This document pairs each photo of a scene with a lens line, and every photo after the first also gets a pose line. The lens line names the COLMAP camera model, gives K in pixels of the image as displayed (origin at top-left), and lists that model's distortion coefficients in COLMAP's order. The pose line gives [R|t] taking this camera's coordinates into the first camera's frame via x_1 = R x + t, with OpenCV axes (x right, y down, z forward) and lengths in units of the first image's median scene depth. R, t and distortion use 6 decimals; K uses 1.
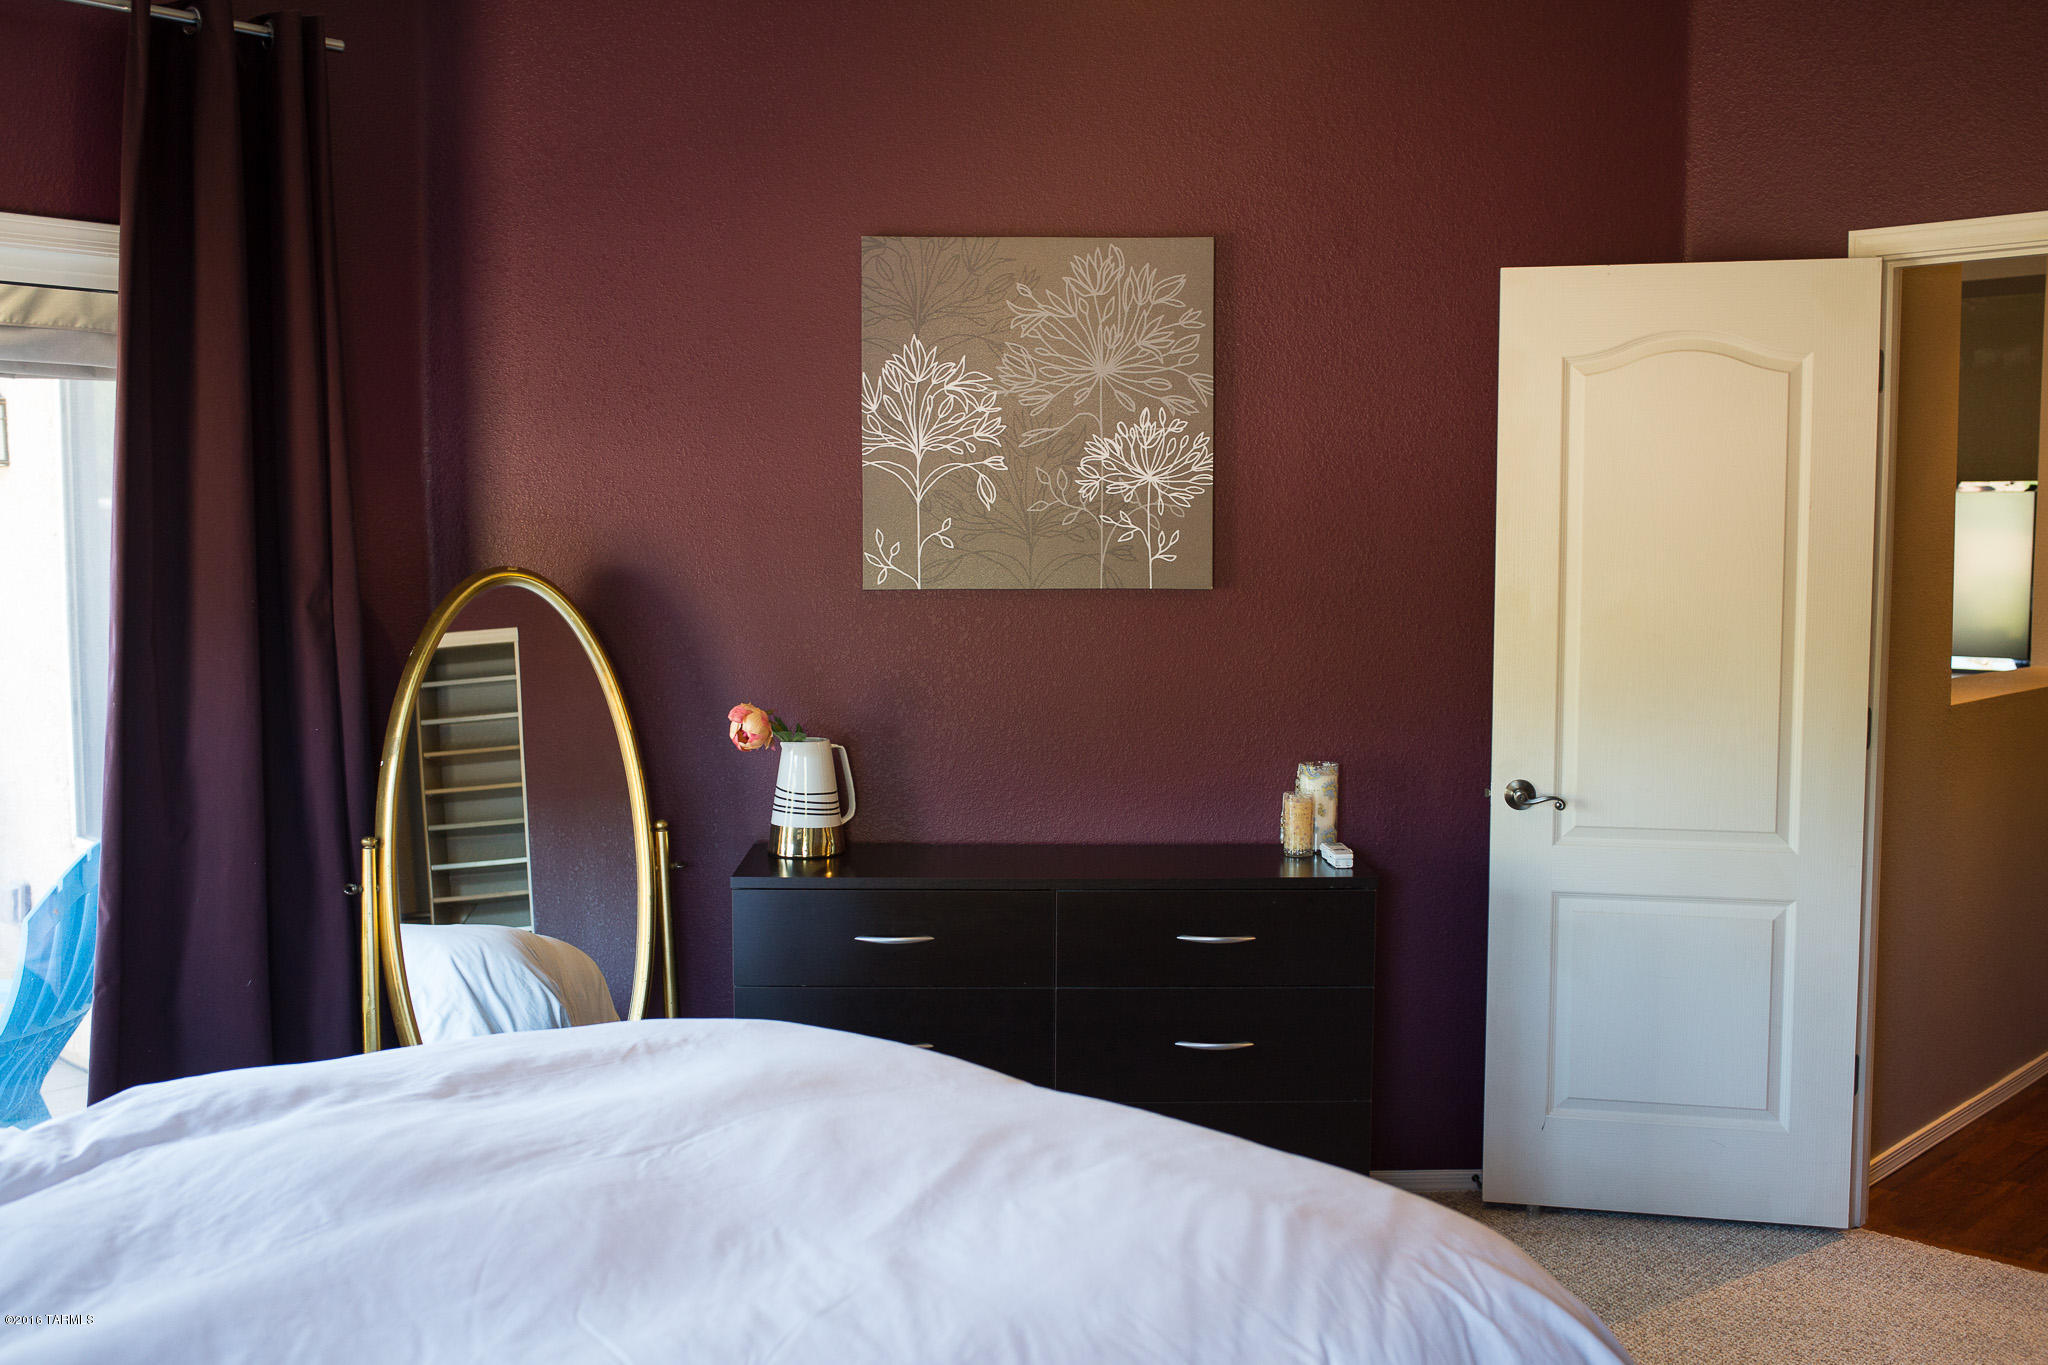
lens RADIAL K [[1951.4, 0, 1024.0], [0, 1951.4, 682.5], [0, 0, 1]] dist [-0.062700, 0.101511]
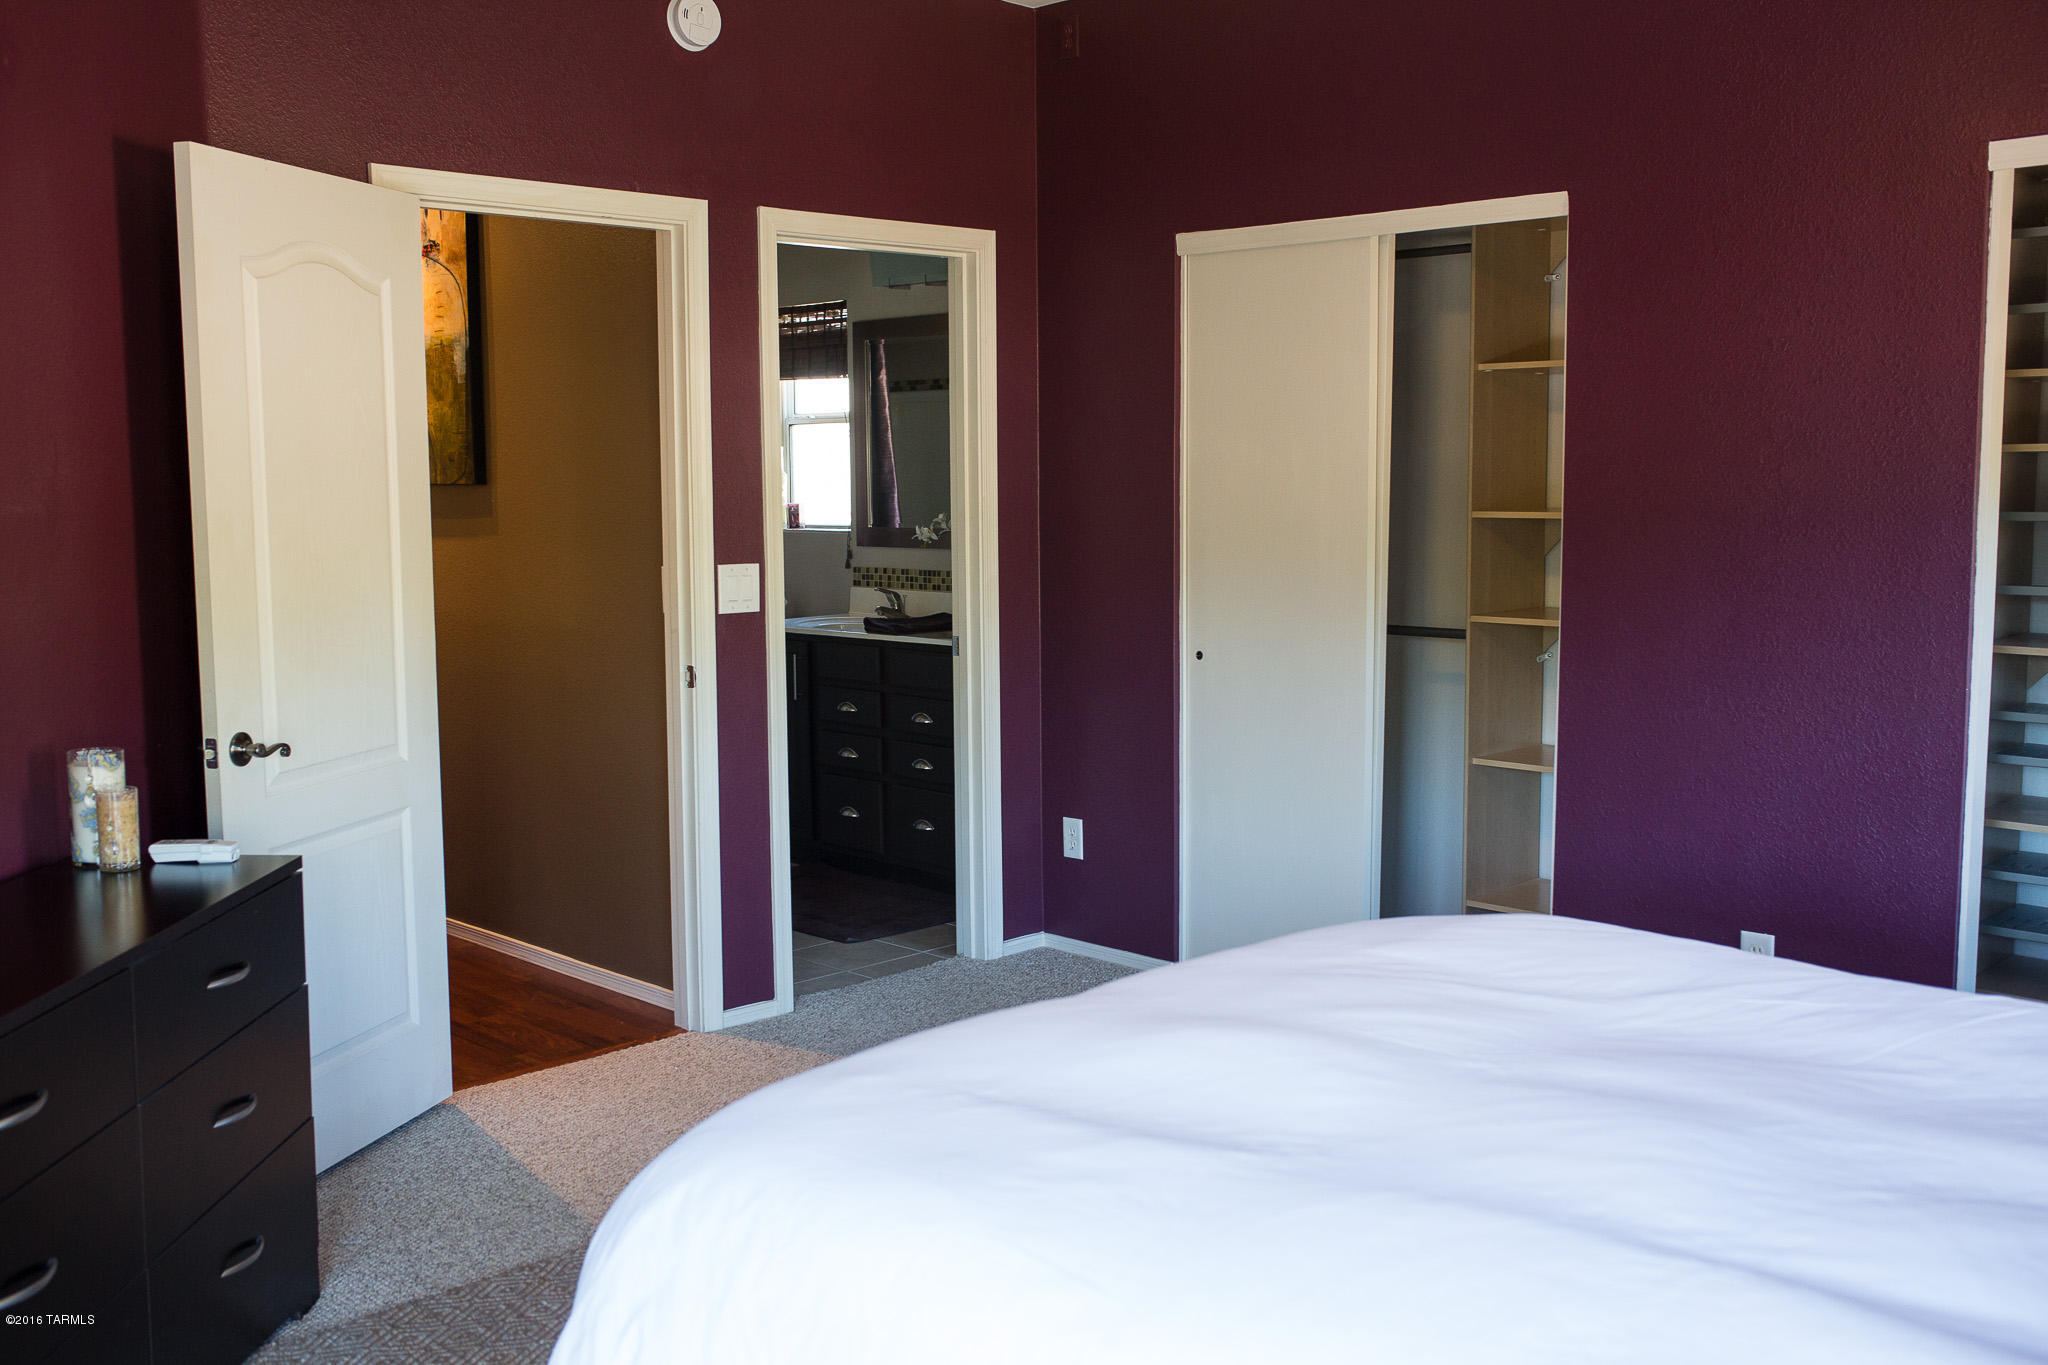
lens RADIAL K [[1951.4, 0, 1024.0], [0, 1951.4, 682.5], [0, 0, 1]] dist [-0.062700, 0.101511]
pose [[0.024050, -0.110825, 0.993549, -1.210195], [0.074980, 0.991237, 0.108752, -0.082825], [-0.996895, 0.071881, 0.032149, 1.208091]]
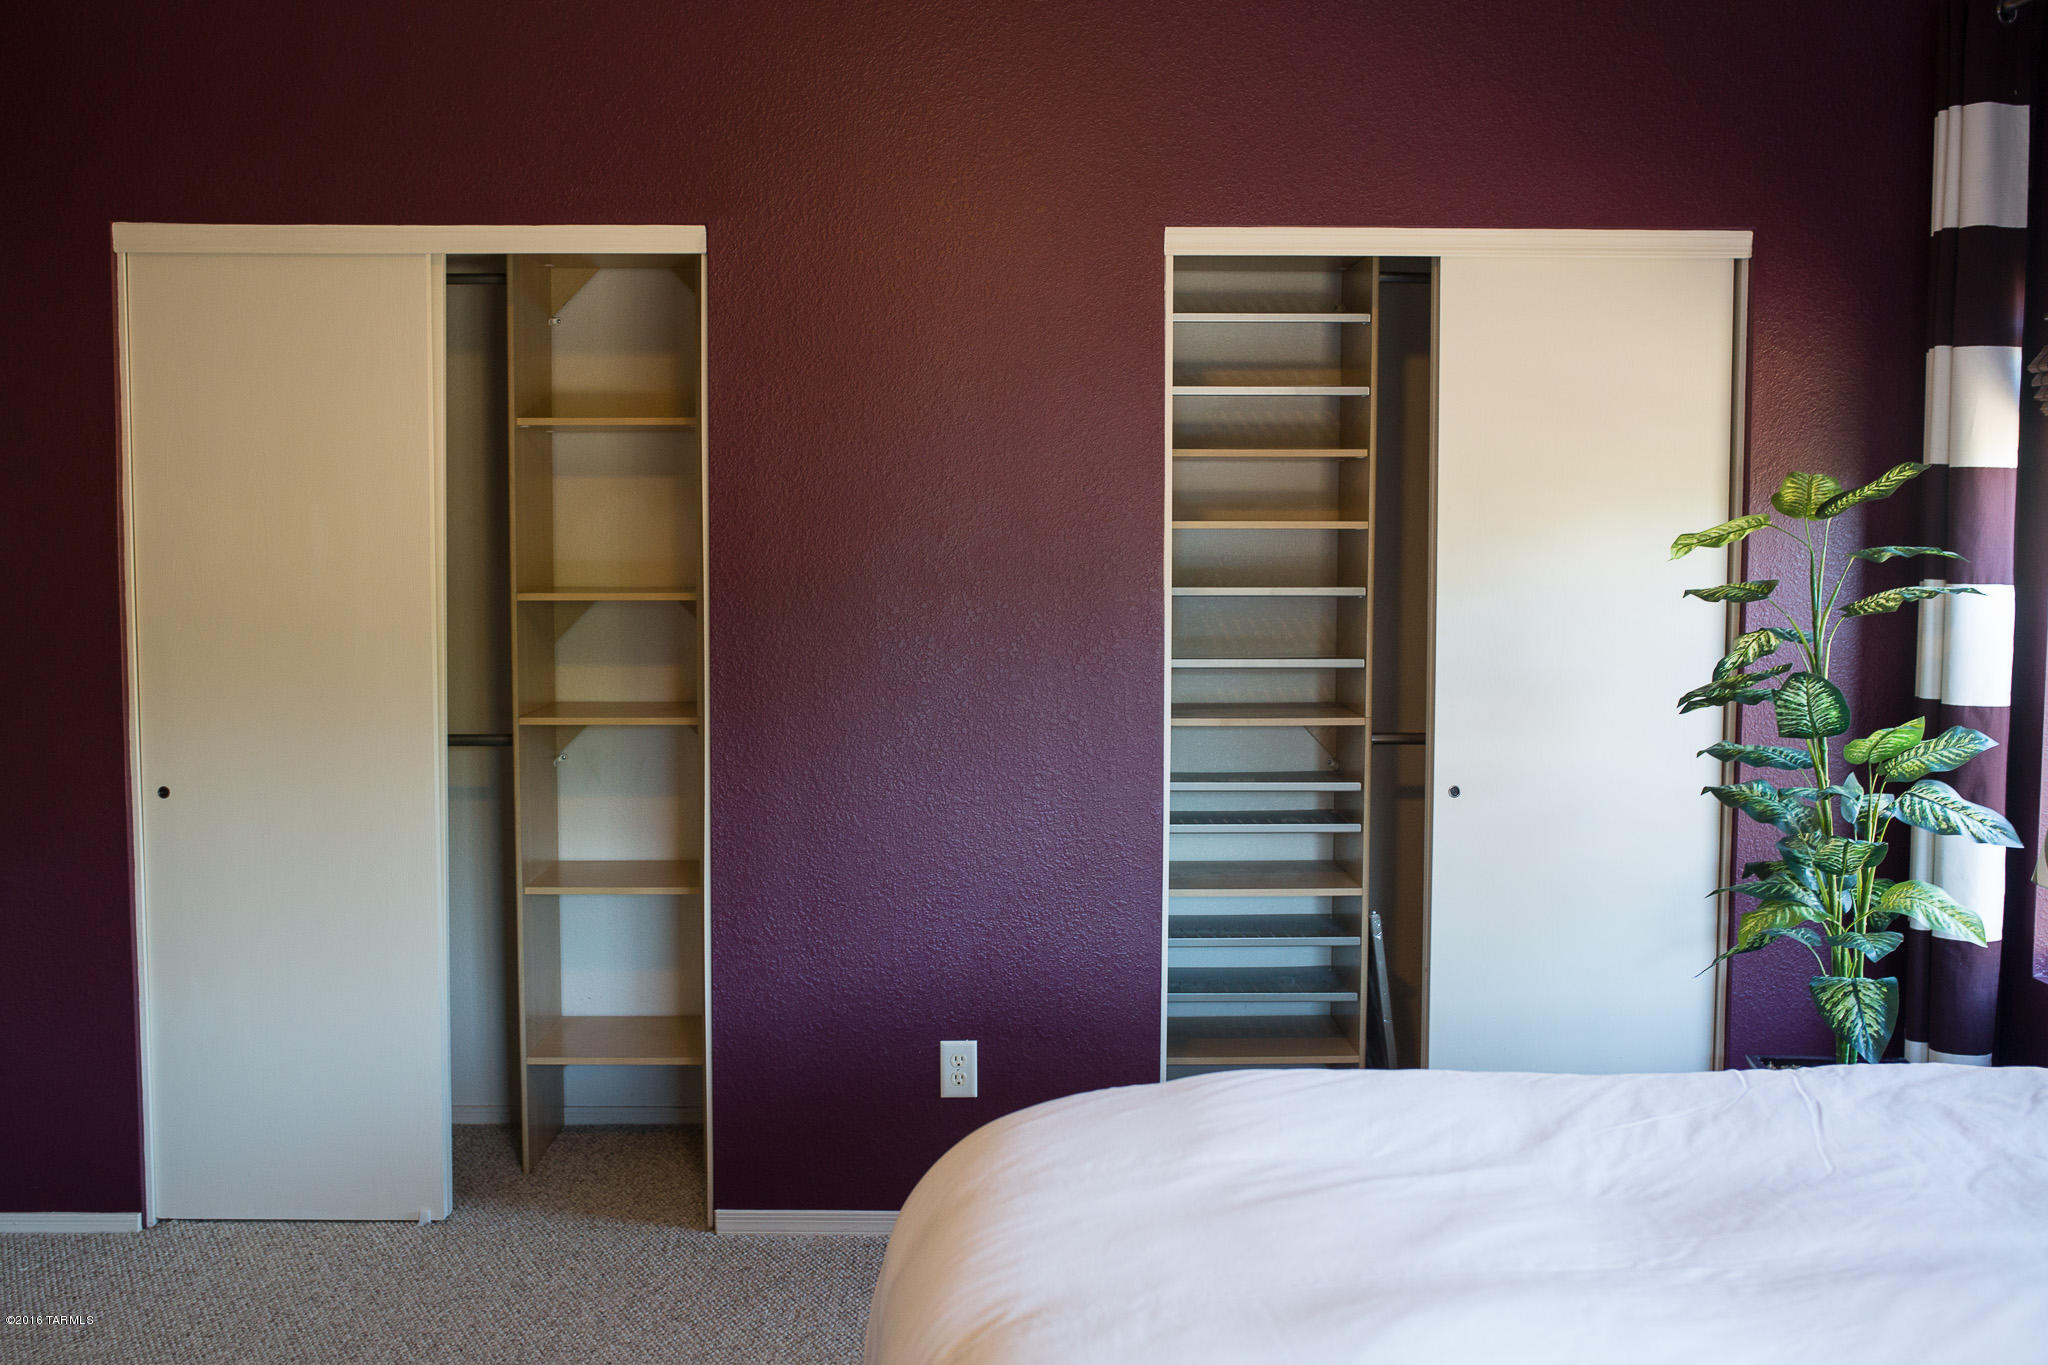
lens RADIAL K [[1951.4, 0, 1024.0], [0, 1951.4, 682.5], [0, 0, 1]] dist [-0.062700, 0.101511]
pose [[-0.708362, -0.054552, 0.703738, -0.577822], [0.044519, 0.991571, 0.121676, -0.120245], [-0.704444, 0.117520, -0.699962, 1.768348]]
